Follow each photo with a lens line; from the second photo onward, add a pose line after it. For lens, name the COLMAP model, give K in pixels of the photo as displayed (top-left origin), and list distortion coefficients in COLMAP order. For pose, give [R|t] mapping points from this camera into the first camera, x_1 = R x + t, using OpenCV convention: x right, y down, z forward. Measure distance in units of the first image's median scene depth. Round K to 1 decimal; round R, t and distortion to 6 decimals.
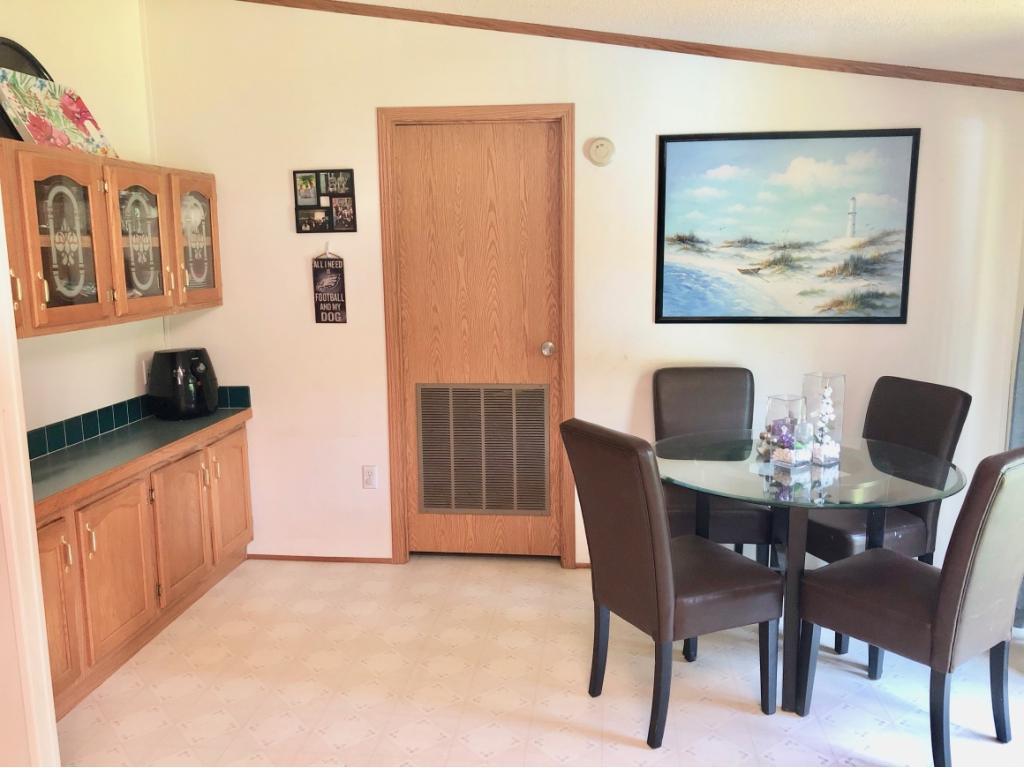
lens RADIAL K [[838.1, 0, 511.6], [0, 838.1, 382.1], [0, 0, 1]] dist [0.027796, -0.014382]
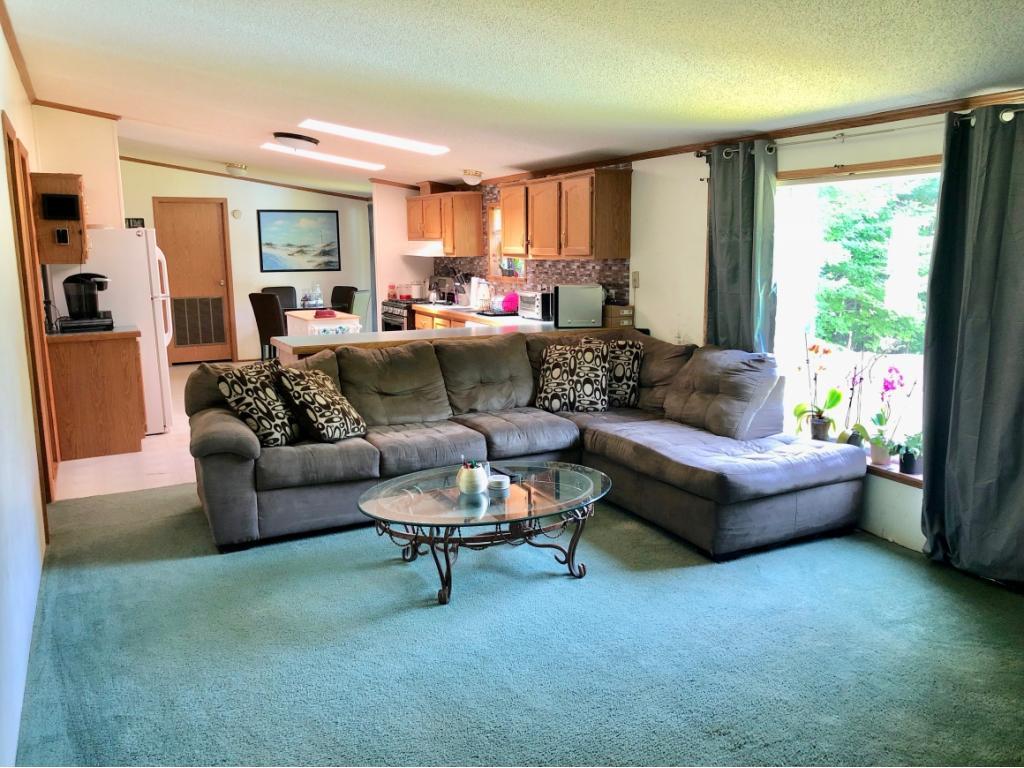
lens RADIAL K [[838.1, 0, 513.5], [0, 838.1, 375.9], [0, 0, 1]] dist [0.027796, -0.014382]
pose [[0.835471, -0.086526, 0.542679, -0.740378], [0.090654, 0.995698, 0.019193, 0.324051], [-0.542005, 0.033161, 0.839721, -2.000552]]
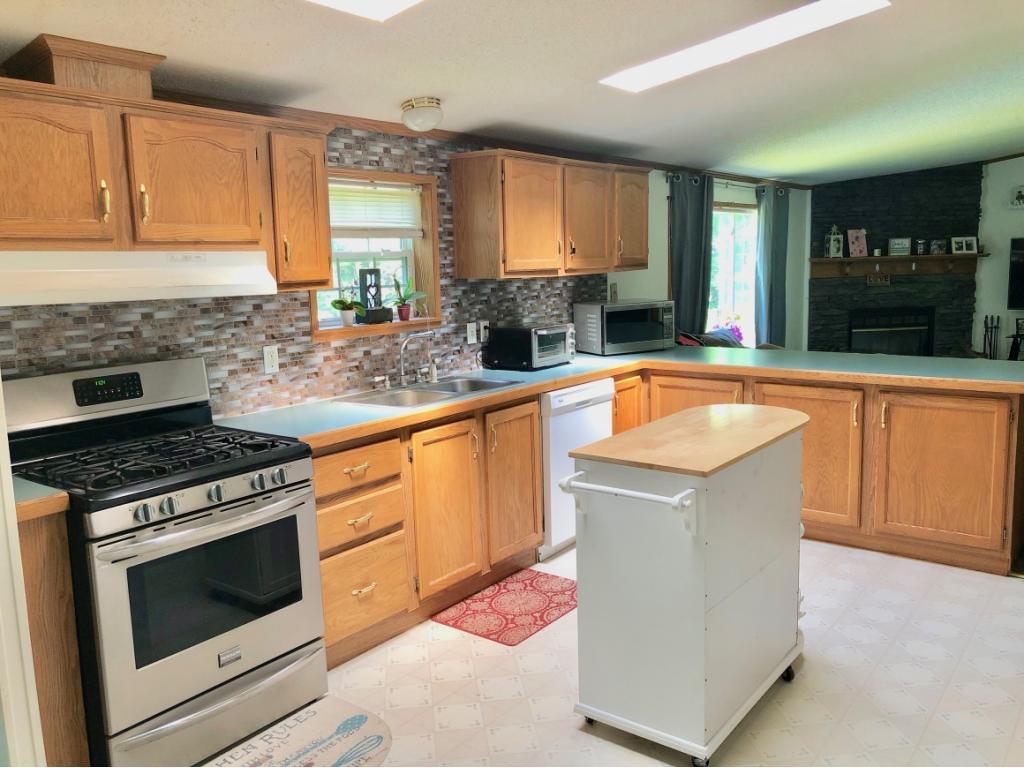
lens RADIAL K [[838.1, 0, 520.7], [0, 838.1, 383.4], [0, 0, 1]] dist [0.027796, -0.014382]
pose [[-0.866708, -0.053638, 0.495924, -0.256107], [0.103563, 0.953189, 0.284088, -0.103054], [-0.487948, 0.297580, -0.820581, 0.625992]]
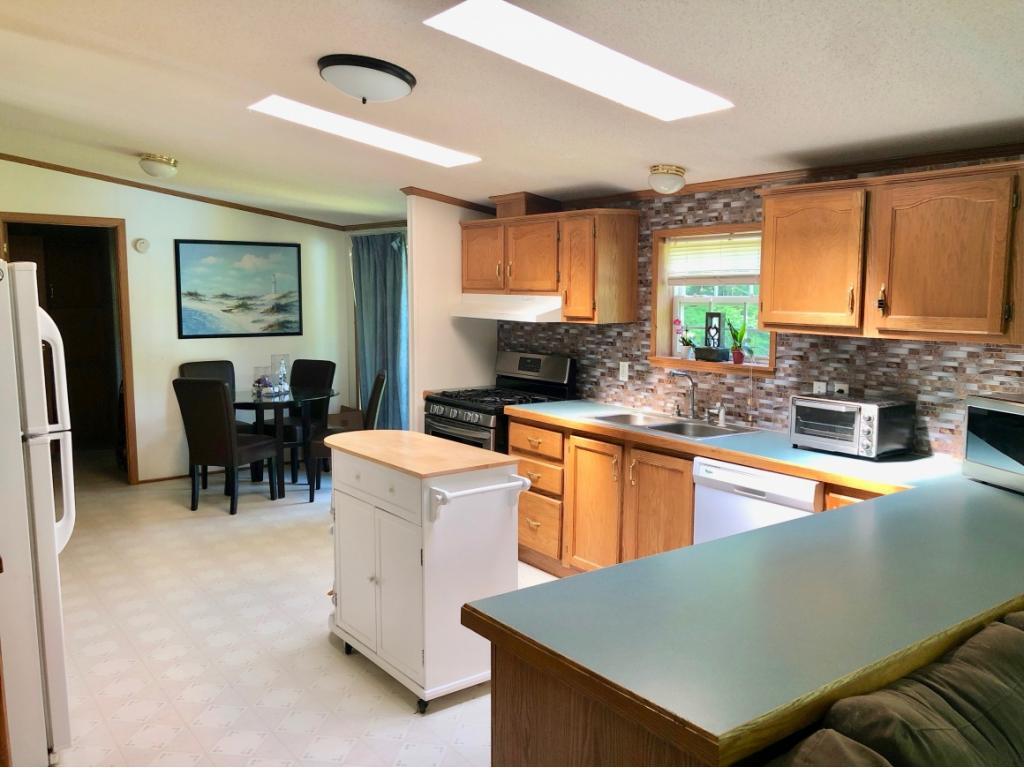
lens RADIAL K [[838.1, 0, 520.3], [0, 838.1, 378.3], [0, 0, 1]] dist [0.027796, -0.014382]
pose [[0.723954, -0.063275, 0.686940, -0.575884], [0.102283, 0.994624, -0.016178, 0.125679], [-0.682223, 0.081974, 0.726534, -0.870199]]
